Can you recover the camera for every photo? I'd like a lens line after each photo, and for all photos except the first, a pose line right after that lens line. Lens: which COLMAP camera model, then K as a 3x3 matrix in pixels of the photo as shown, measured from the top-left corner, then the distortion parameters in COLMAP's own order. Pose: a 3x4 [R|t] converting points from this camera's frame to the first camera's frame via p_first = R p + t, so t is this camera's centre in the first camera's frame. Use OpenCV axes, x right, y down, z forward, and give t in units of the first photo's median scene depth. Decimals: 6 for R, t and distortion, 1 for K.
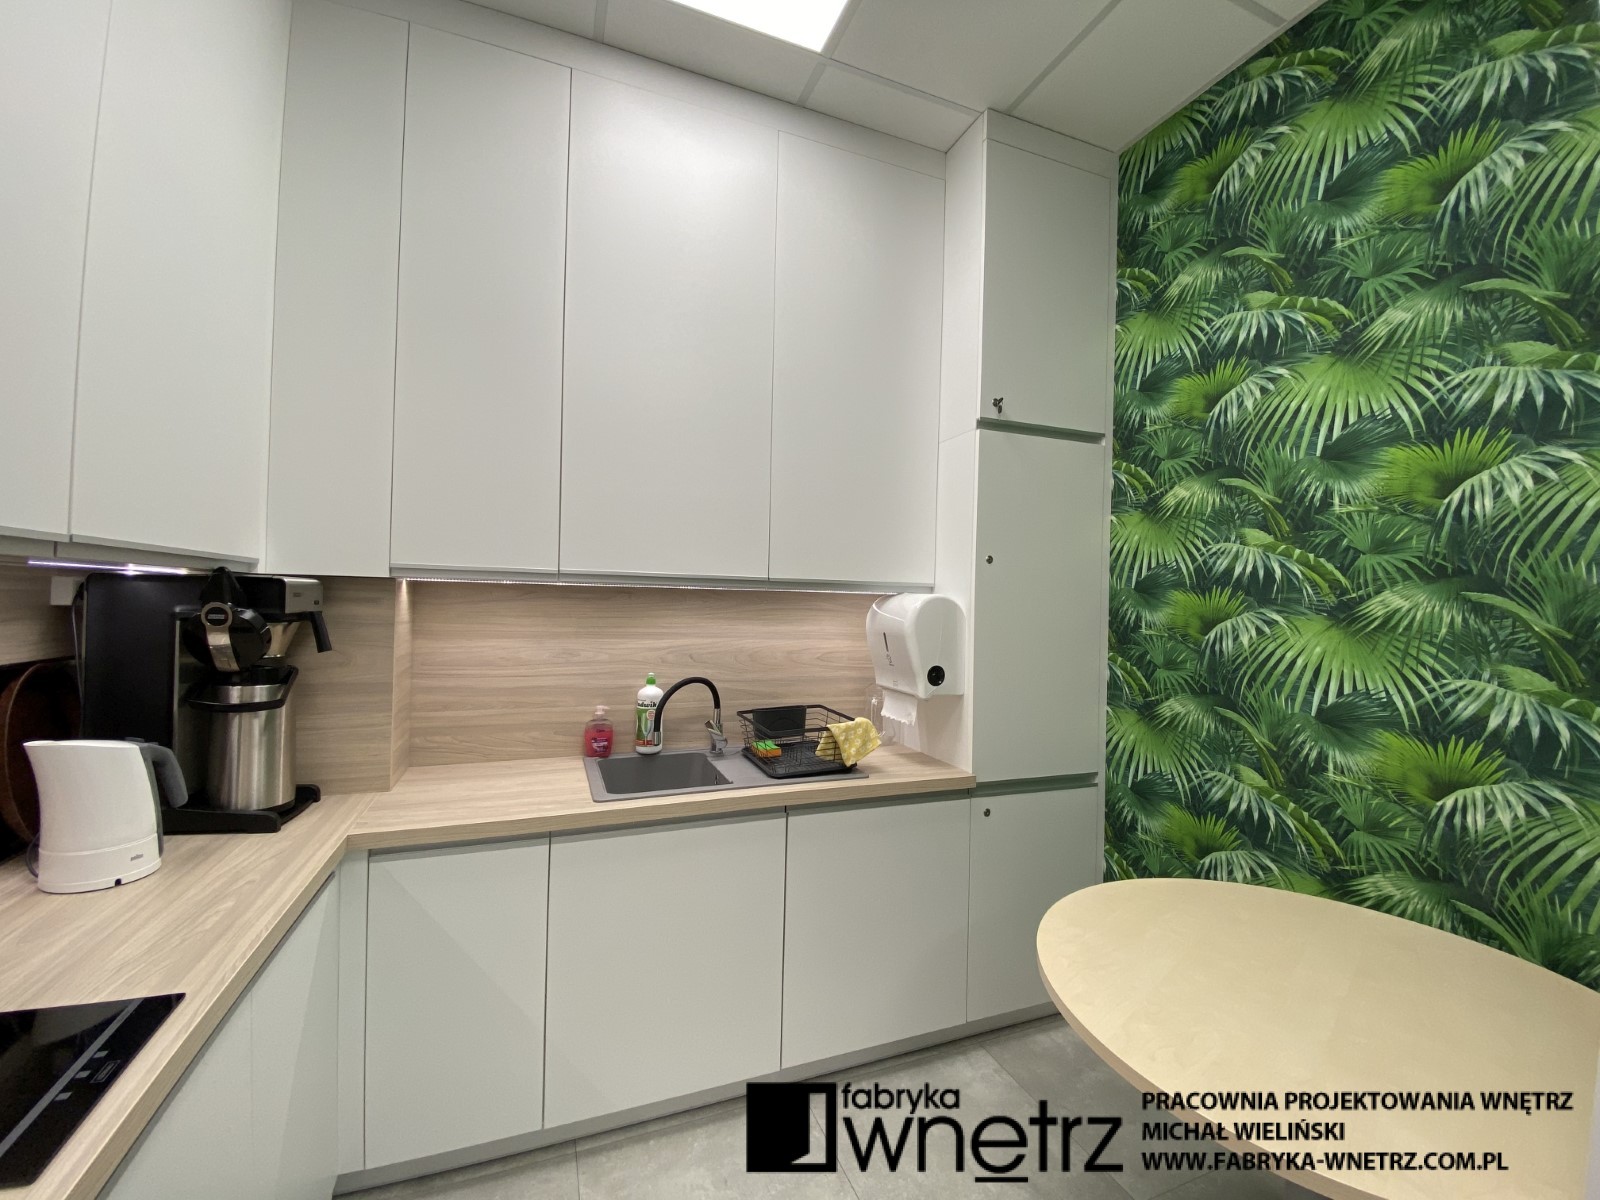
lens RADIAL K [[652.8, 0, 800.0], [0, 652.8, 598.6], [0, 0, 1]] dist [-0.003158, -0.008067]
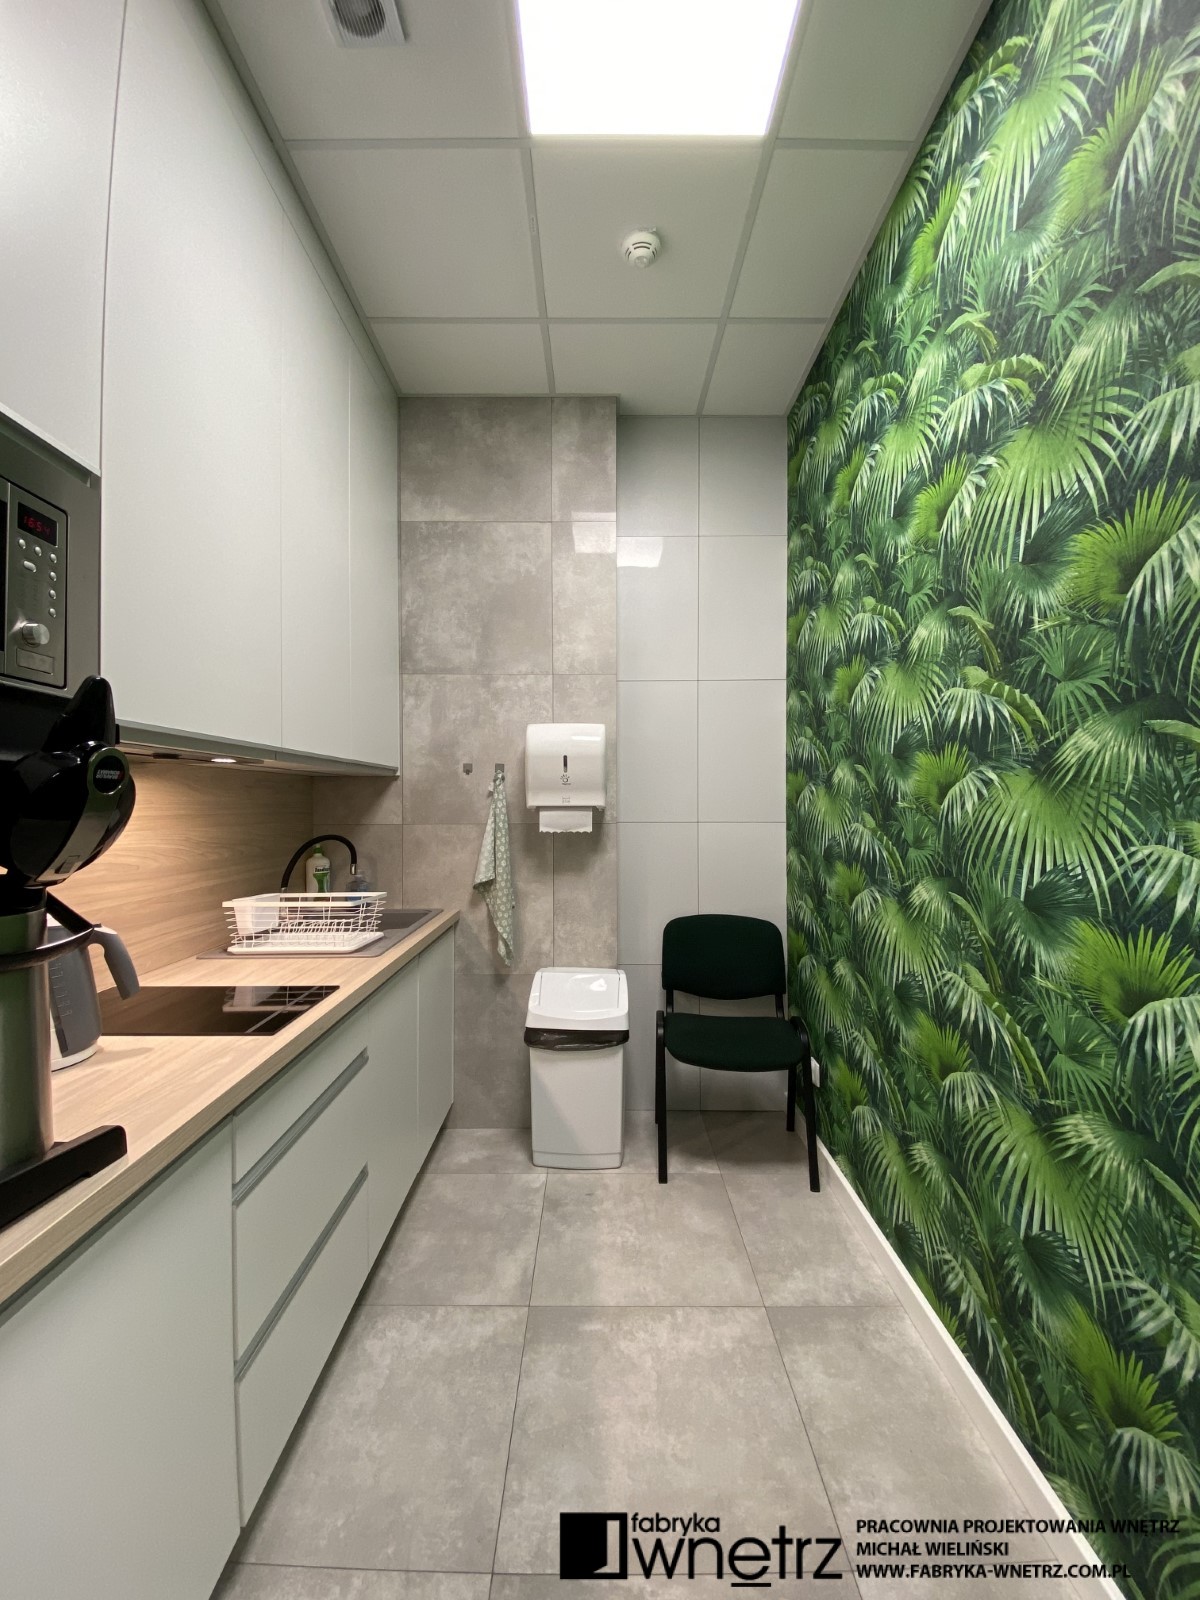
lens RADIAL K [[652.8, 0, 603.7], [0, 652.8, 800.8], [0, 0, 1]] dist [-0.003158, -0.008067]
pose [[0.933219, -0.025060, -0.358433, 0.658426], [0.023703, 0.999686, -0.008178, 0.062311], [0.358526, -0.000864, 0.933520, 0.115751]]
